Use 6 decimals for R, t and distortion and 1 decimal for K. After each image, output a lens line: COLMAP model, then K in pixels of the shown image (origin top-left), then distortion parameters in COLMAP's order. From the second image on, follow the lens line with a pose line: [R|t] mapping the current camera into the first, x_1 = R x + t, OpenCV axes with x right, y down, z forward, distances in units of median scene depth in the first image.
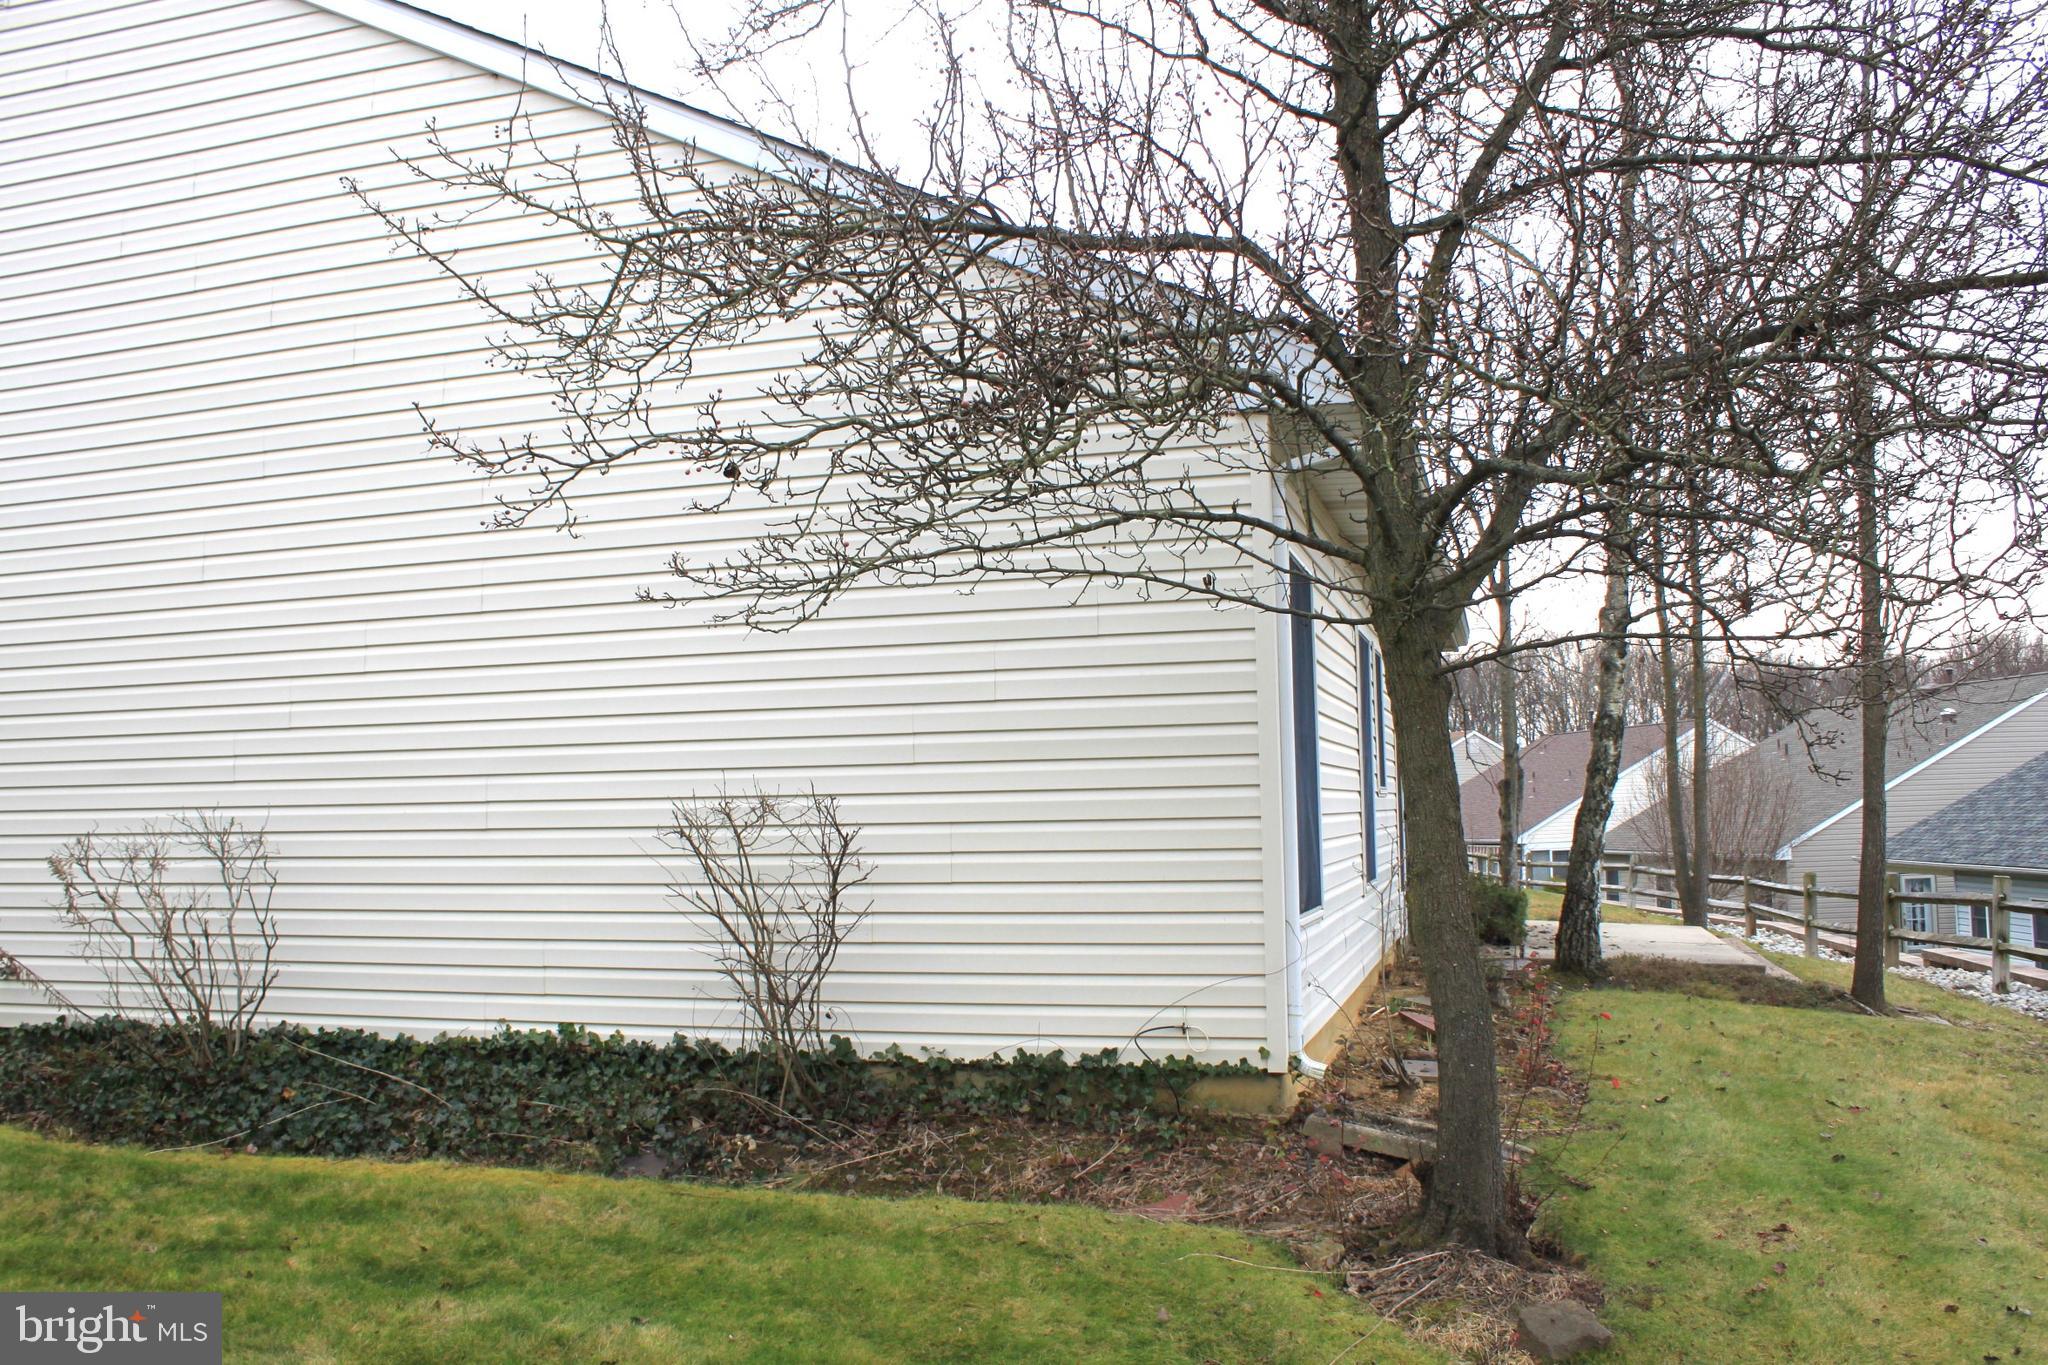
lens RADIAL K [[1736.7, 0, 998.6], [0, 1736.7, 680.8], [0, 0, 1]] dist [-0.161320, 0.145883]
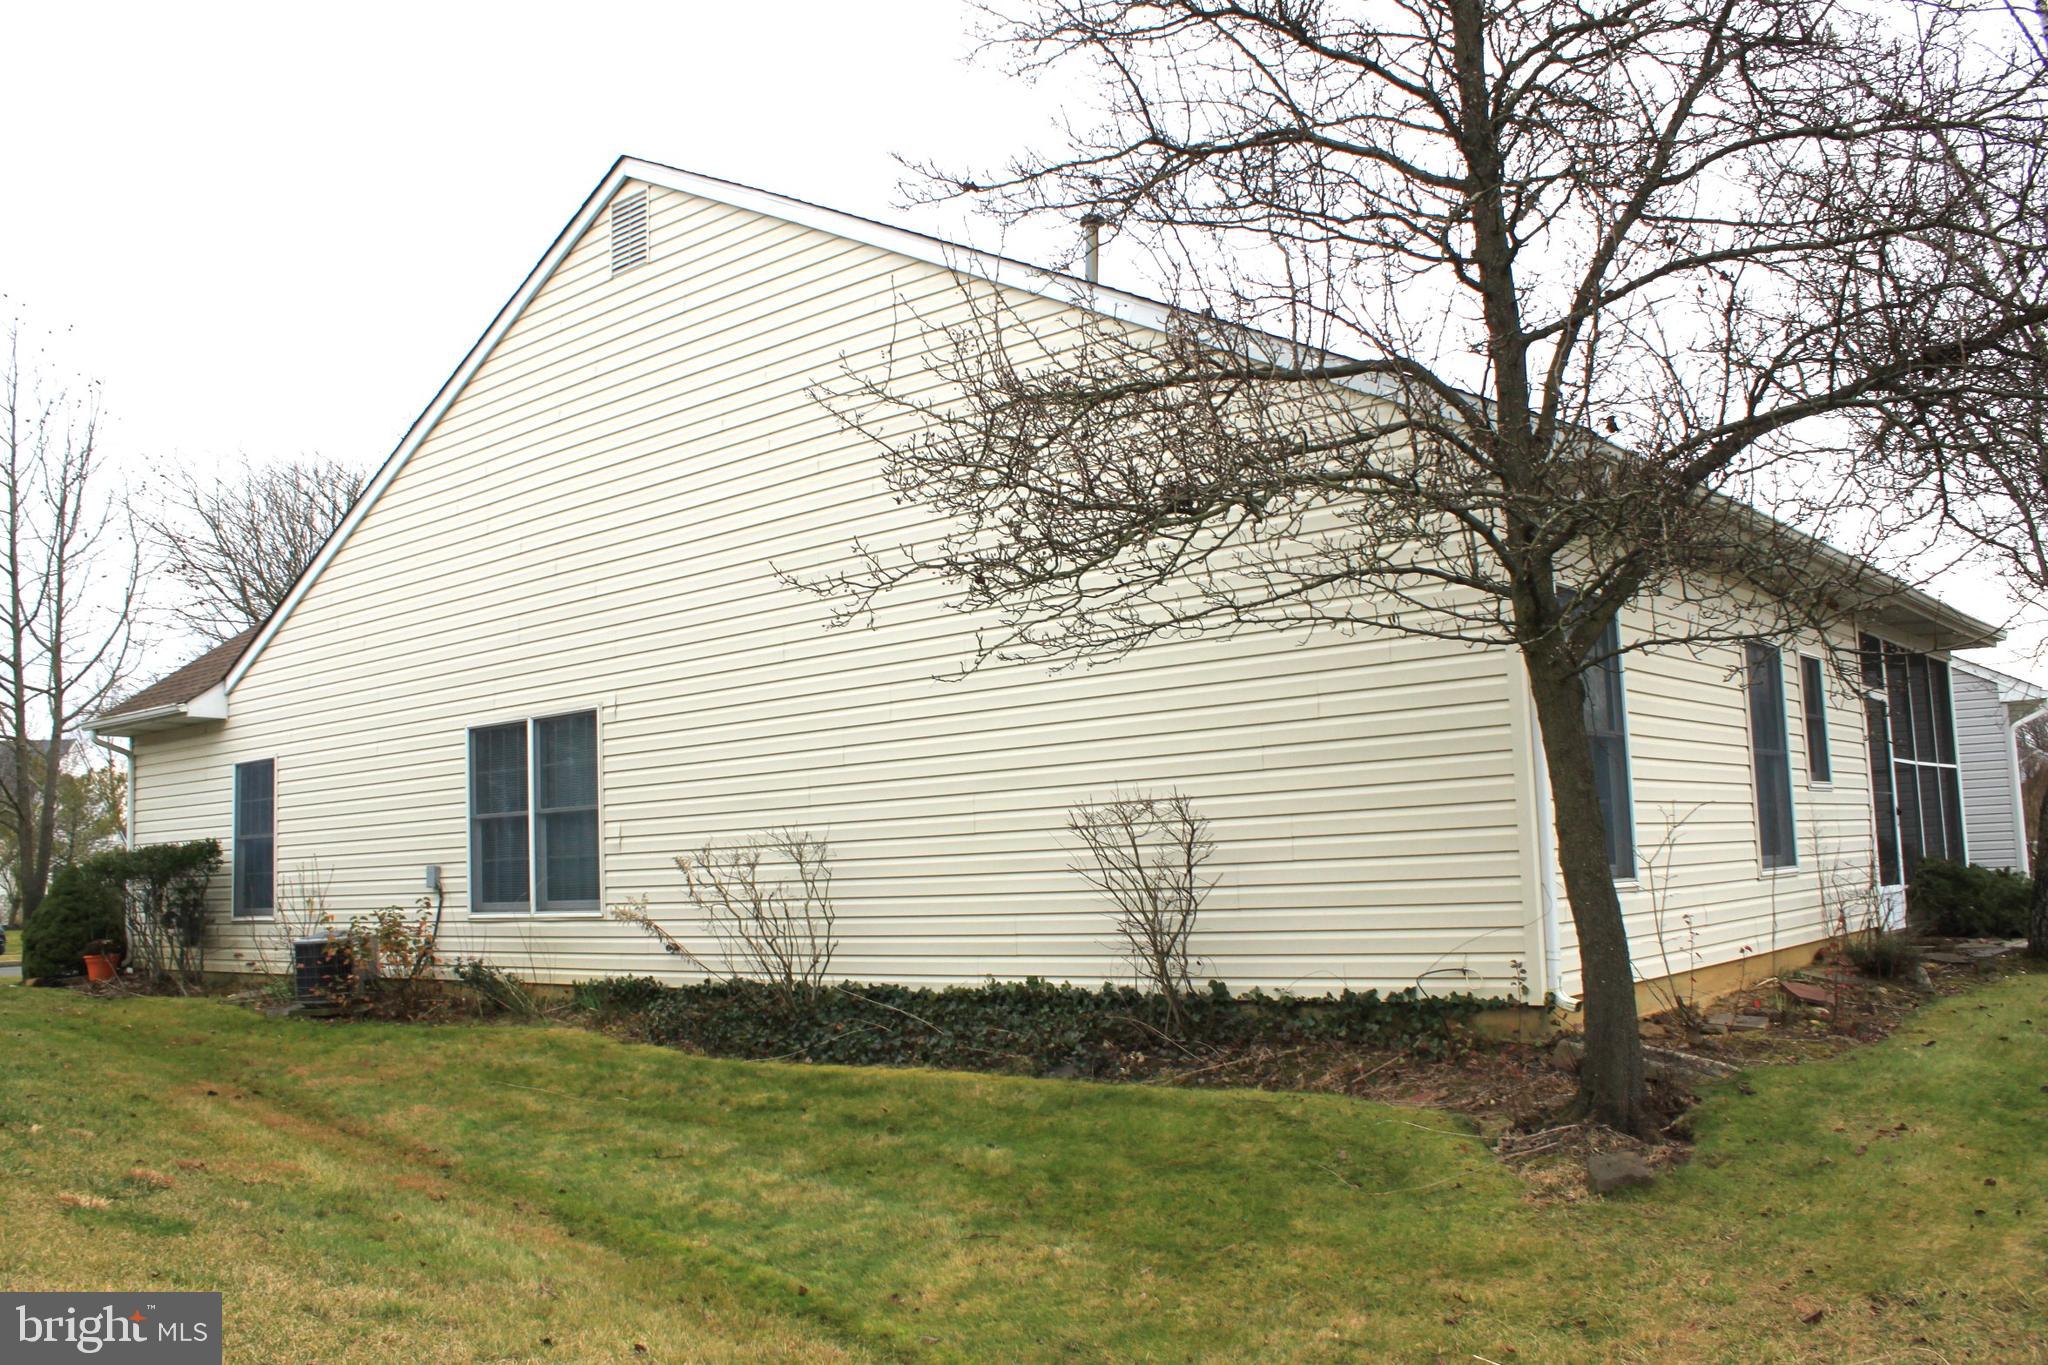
lens RADIAL K [[1807.5, 0, 1079.3], [0, 1807.5, 721.7], [0, 0, 1]] dist [-0.147954, 0.201084]
pose [[0.925670, -0.052242, -0.374708, 0.343603], [0.052236, 0.998583, -0.010181, 0.018461], [0.374709, -0.010149, 0.927087, -0.313960]]
